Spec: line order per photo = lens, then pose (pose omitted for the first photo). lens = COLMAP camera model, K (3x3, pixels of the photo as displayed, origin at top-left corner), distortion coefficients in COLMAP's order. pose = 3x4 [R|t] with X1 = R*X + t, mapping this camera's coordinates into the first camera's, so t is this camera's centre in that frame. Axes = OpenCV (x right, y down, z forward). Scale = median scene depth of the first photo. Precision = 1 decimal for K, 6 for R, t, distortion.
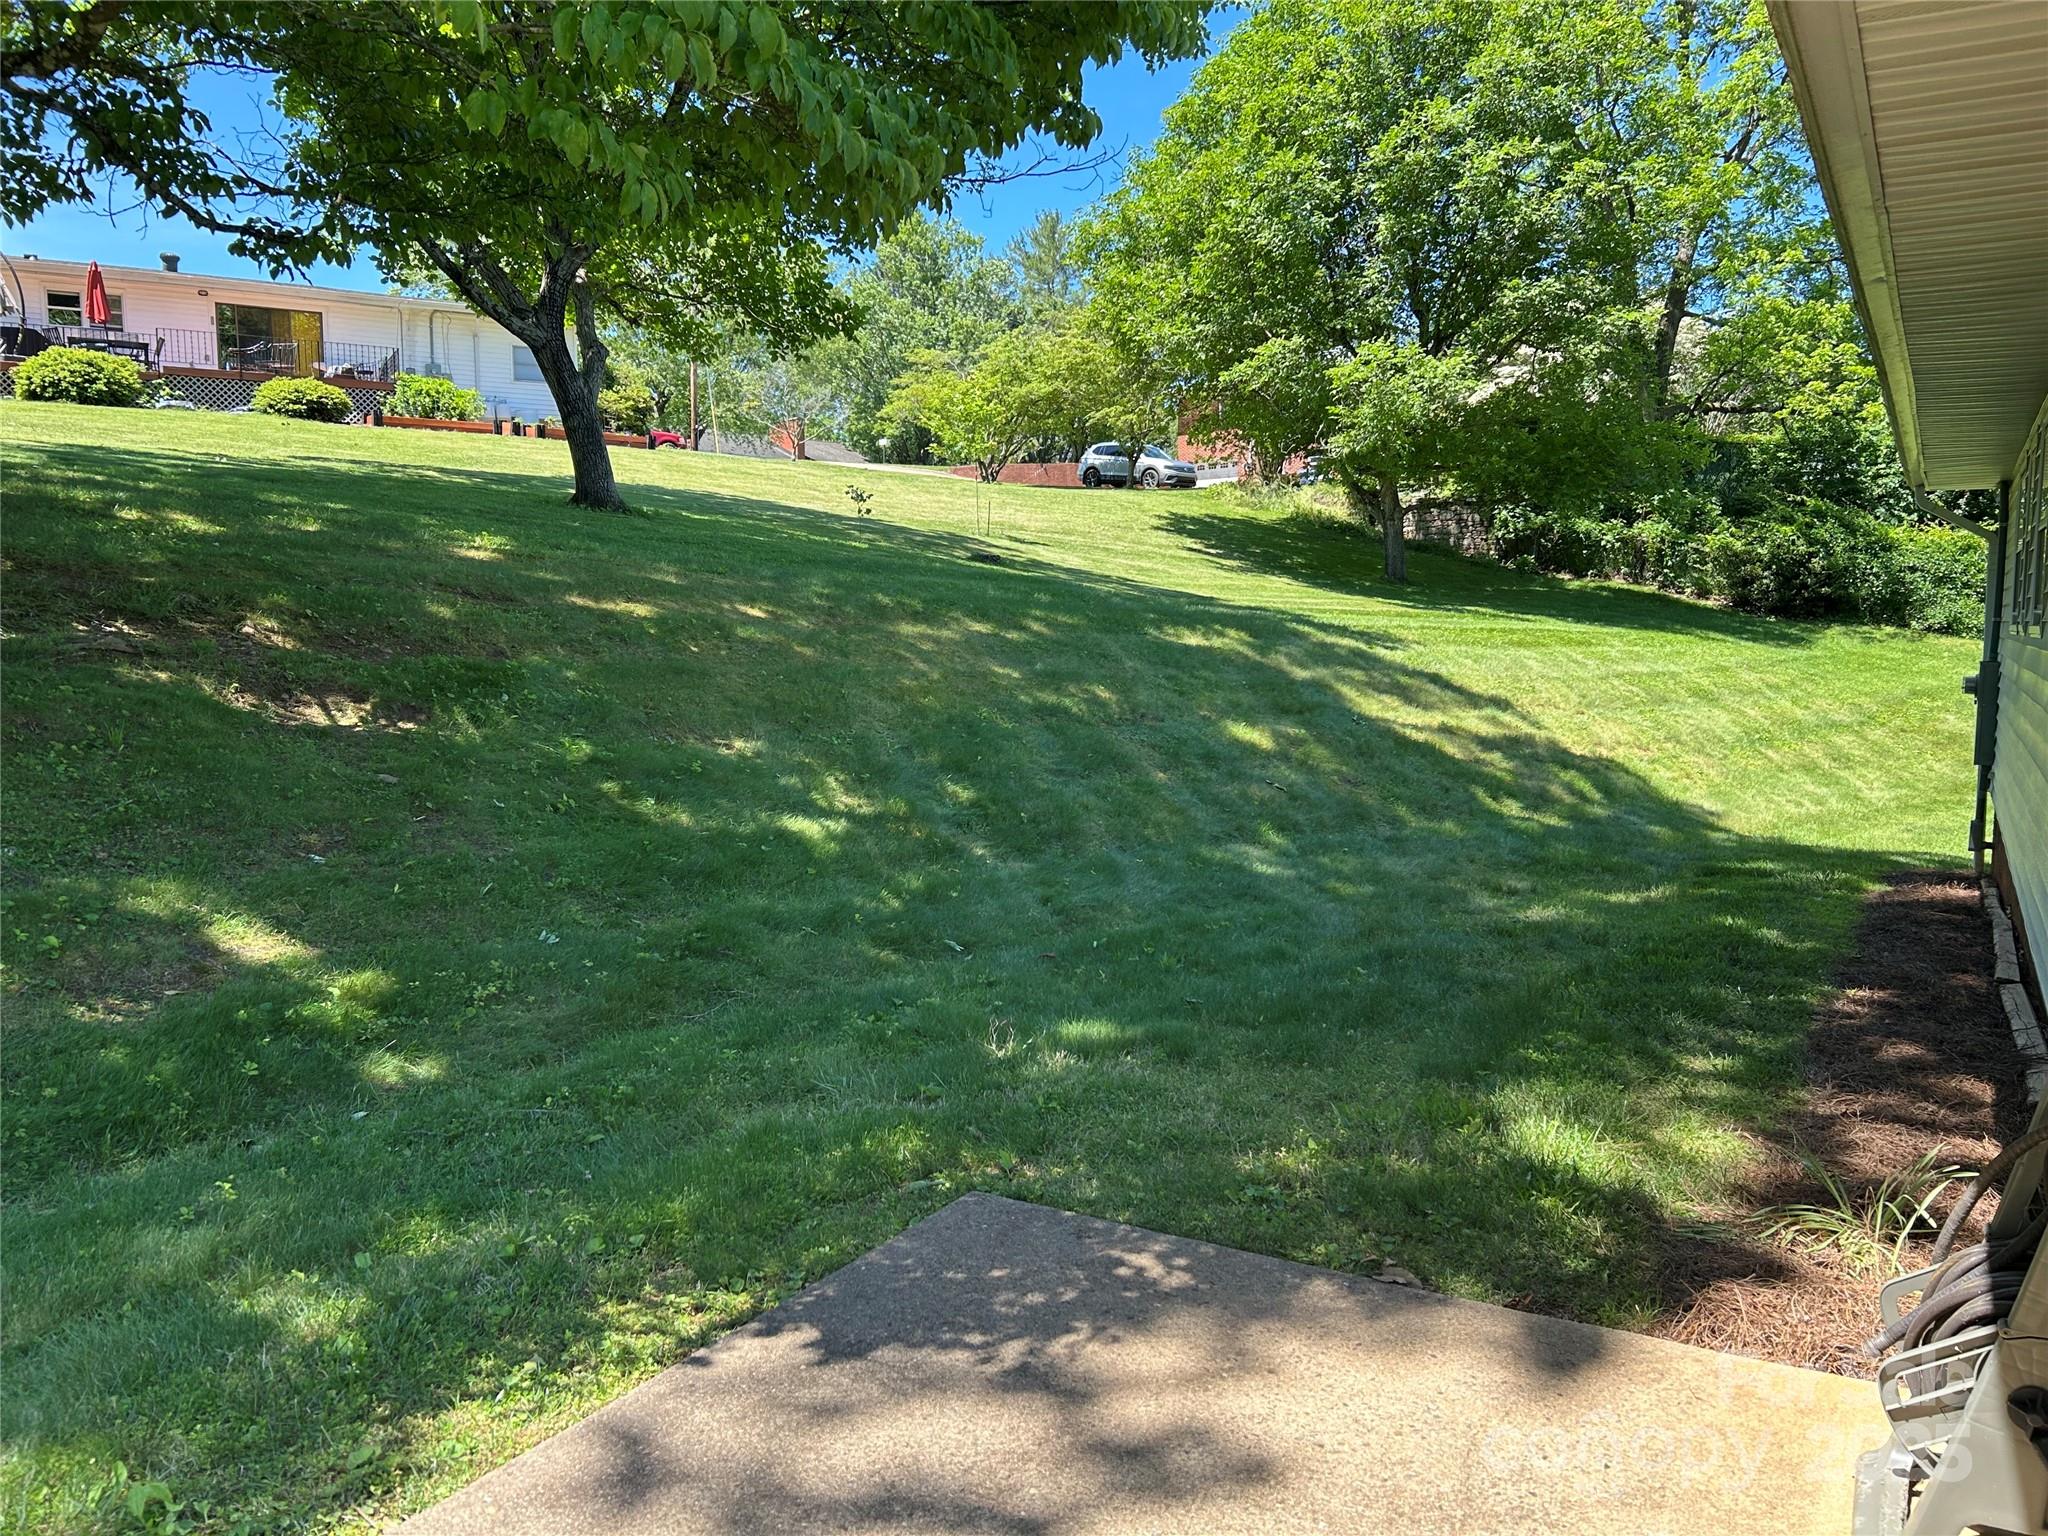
lens RADIAL K [[1538.8, 0, 1024.6], [0, 1538.8, 767.7], [0, 0, 1]] dist [0.009477, -0.013516]
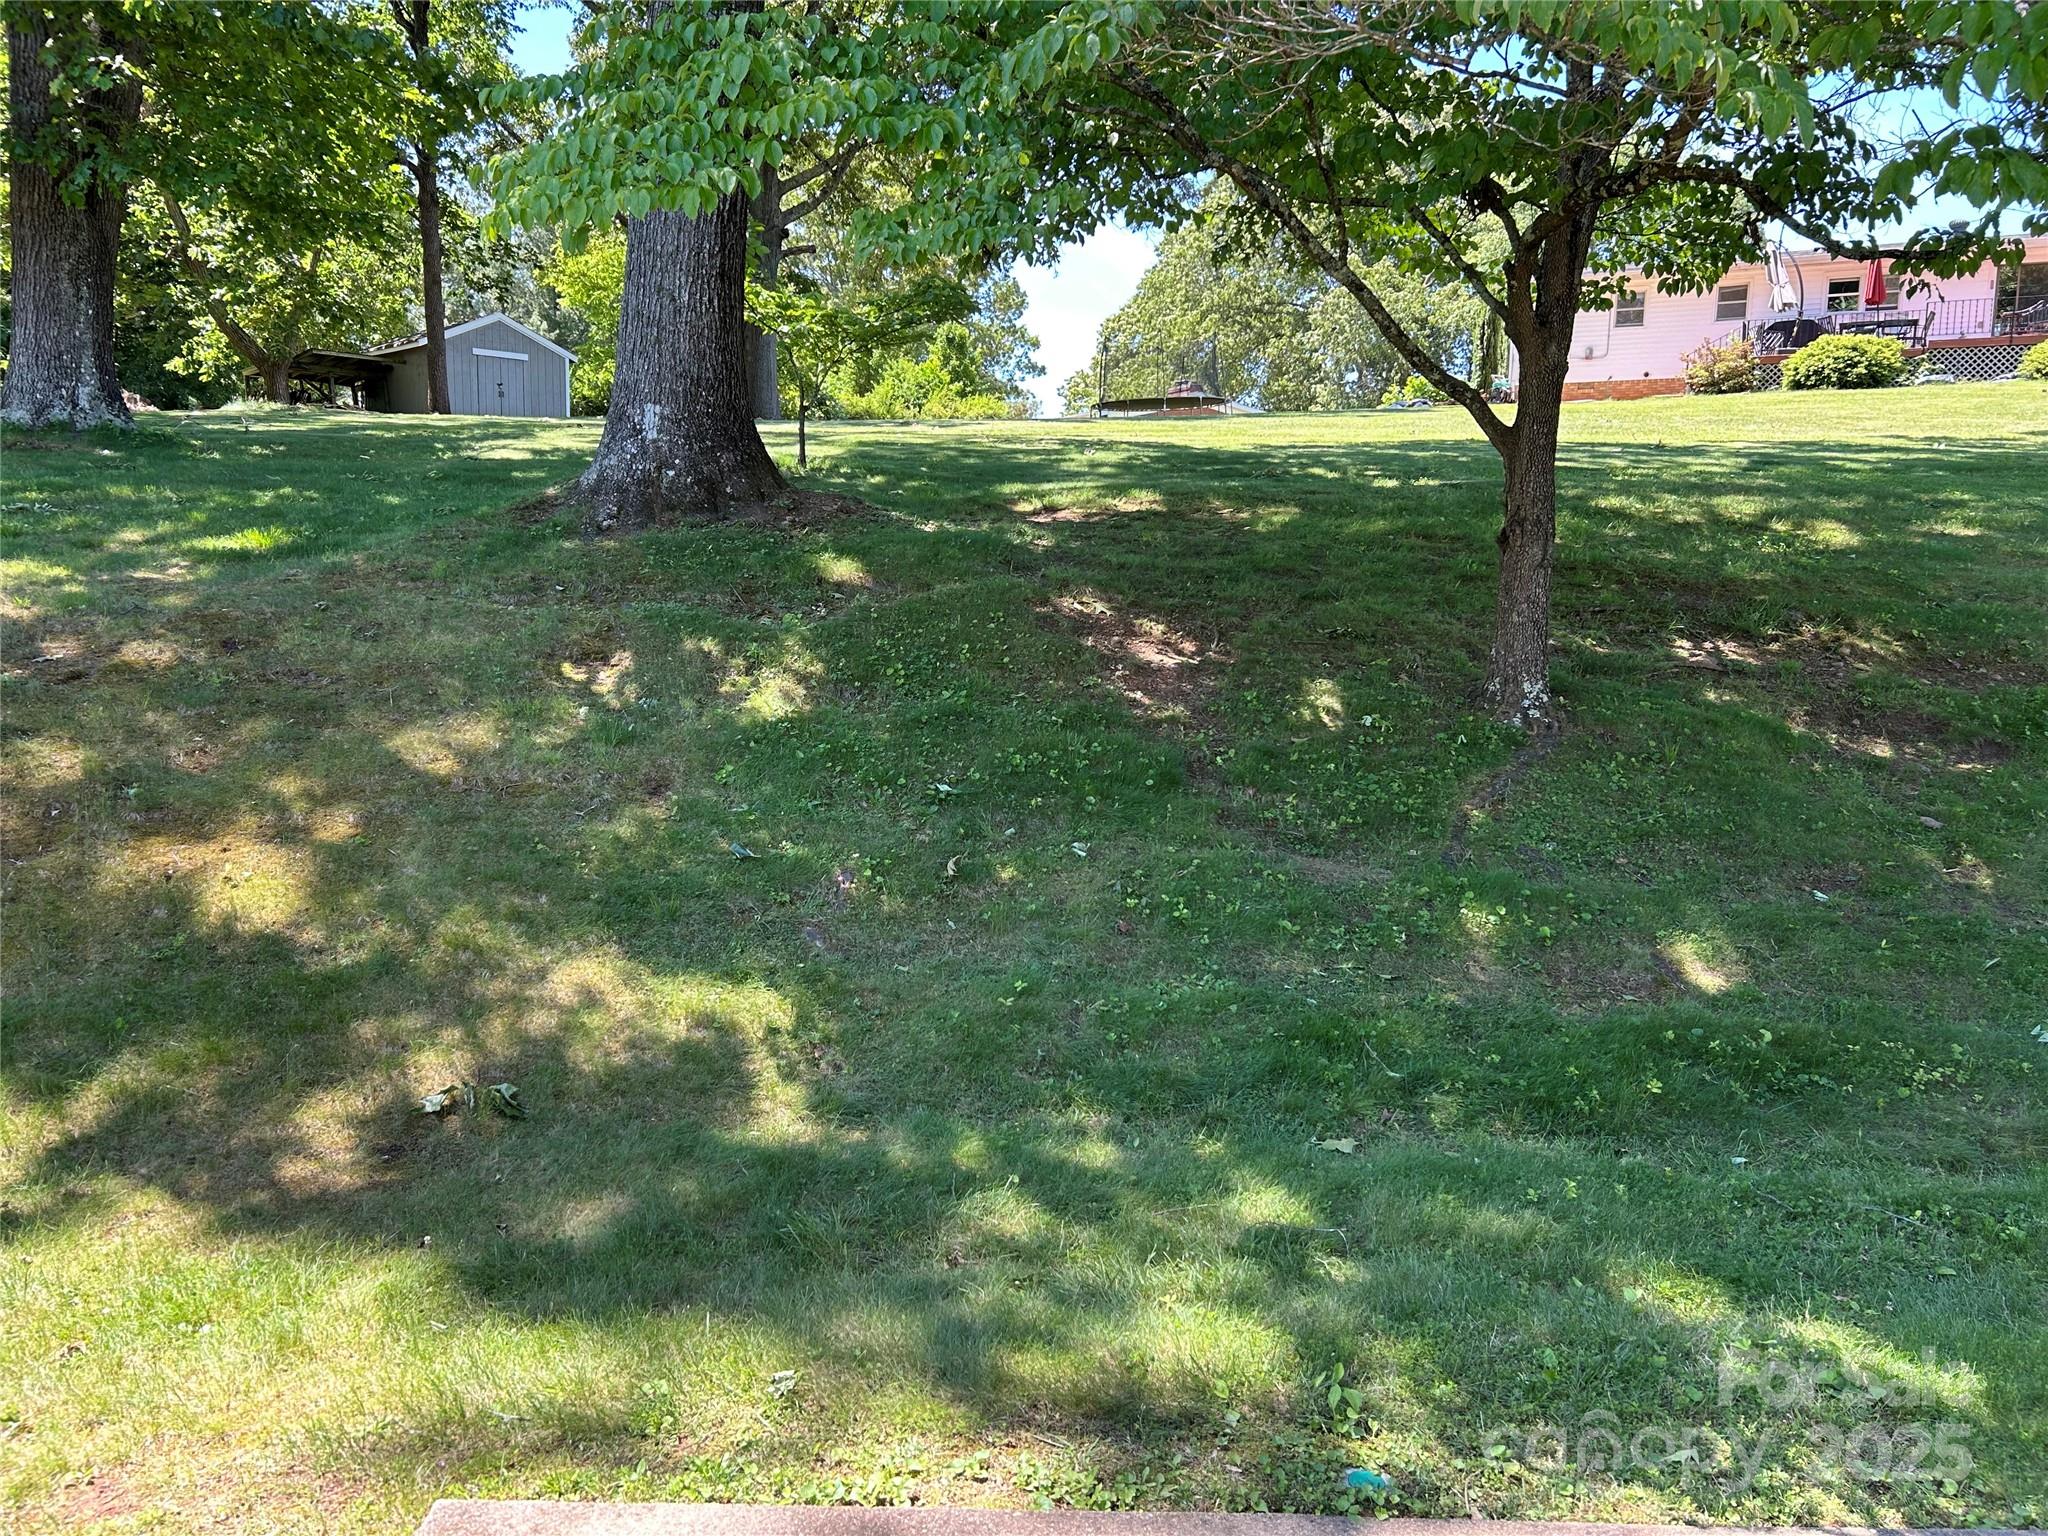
lens RADIAL K [[1538.8, 0, 1018.7], [0, 1538.8, 769.4], [0, 0, 1]] dist [0.009477, -0.013516]
pose [[0.497132, 0.122957, -0.858919, 0.037186], [-0.097944, 0.991534, 0.085252, -0.015363], [0.862129, 0.041744, 0.504966, 0.006774]]
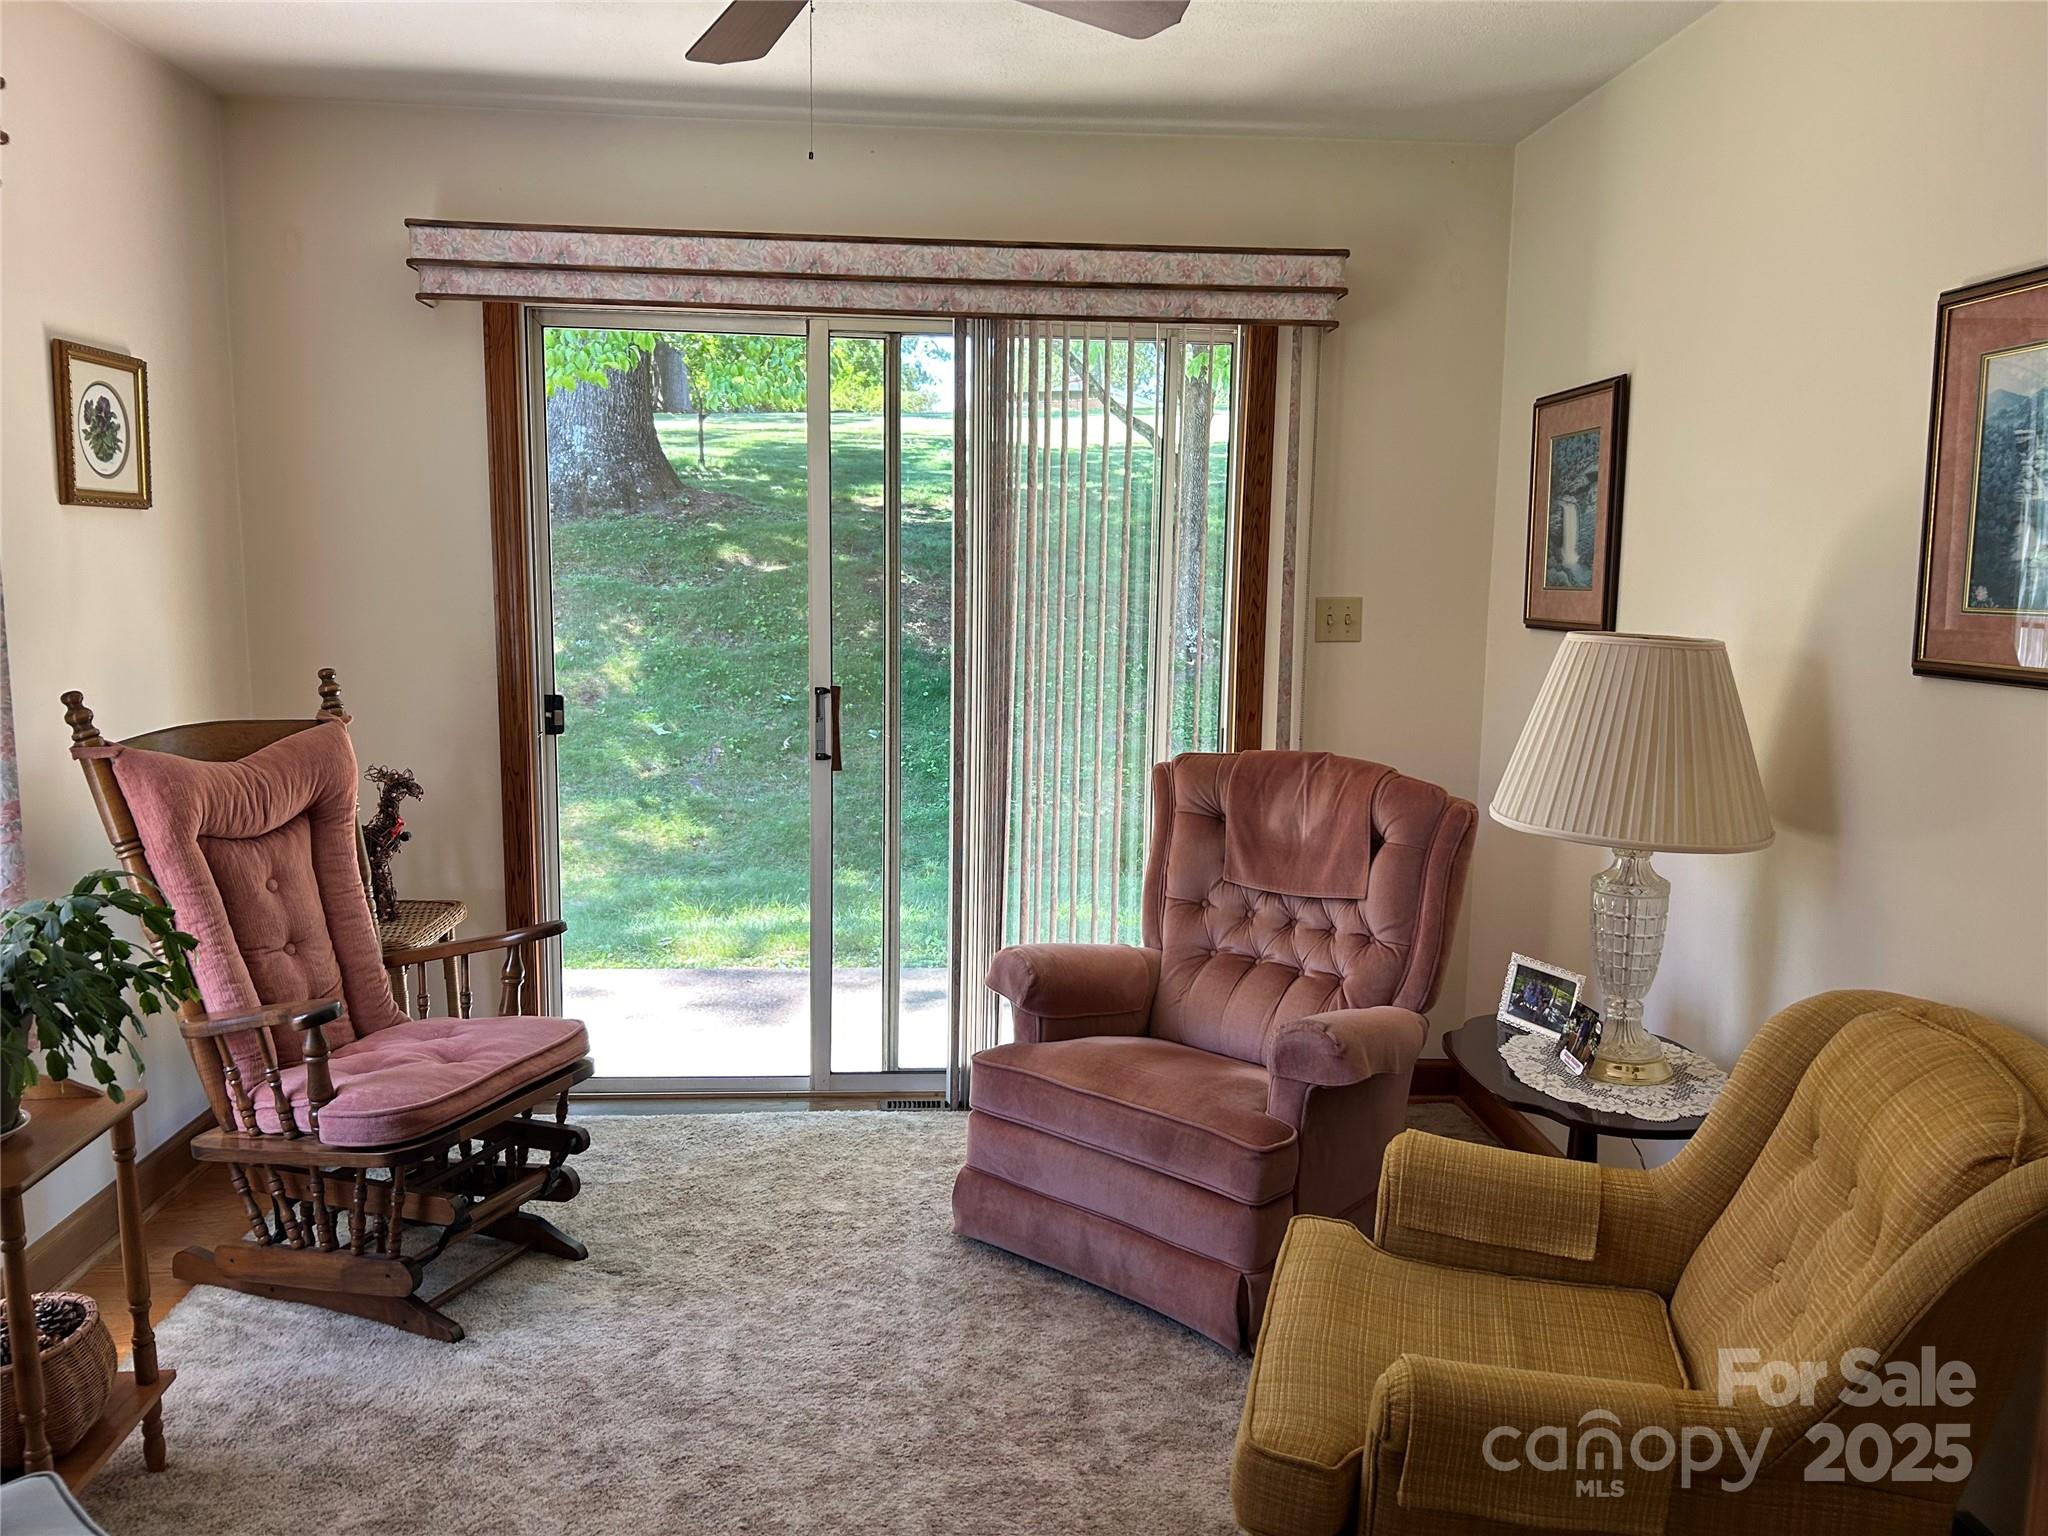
lens RADIAL K [[1538.8, 0, 1027.8], [0, 1538.8, 762.0], [0, 0, 1]] dist [0.009477, -0.013516]
pose [[0.547793, 0.124916, -0.827236, 0.180195], [-0.096717, 0.991616, 0.085692, -0.011307], [0.831005, 0.033066, 0.555282, -0.042328]]
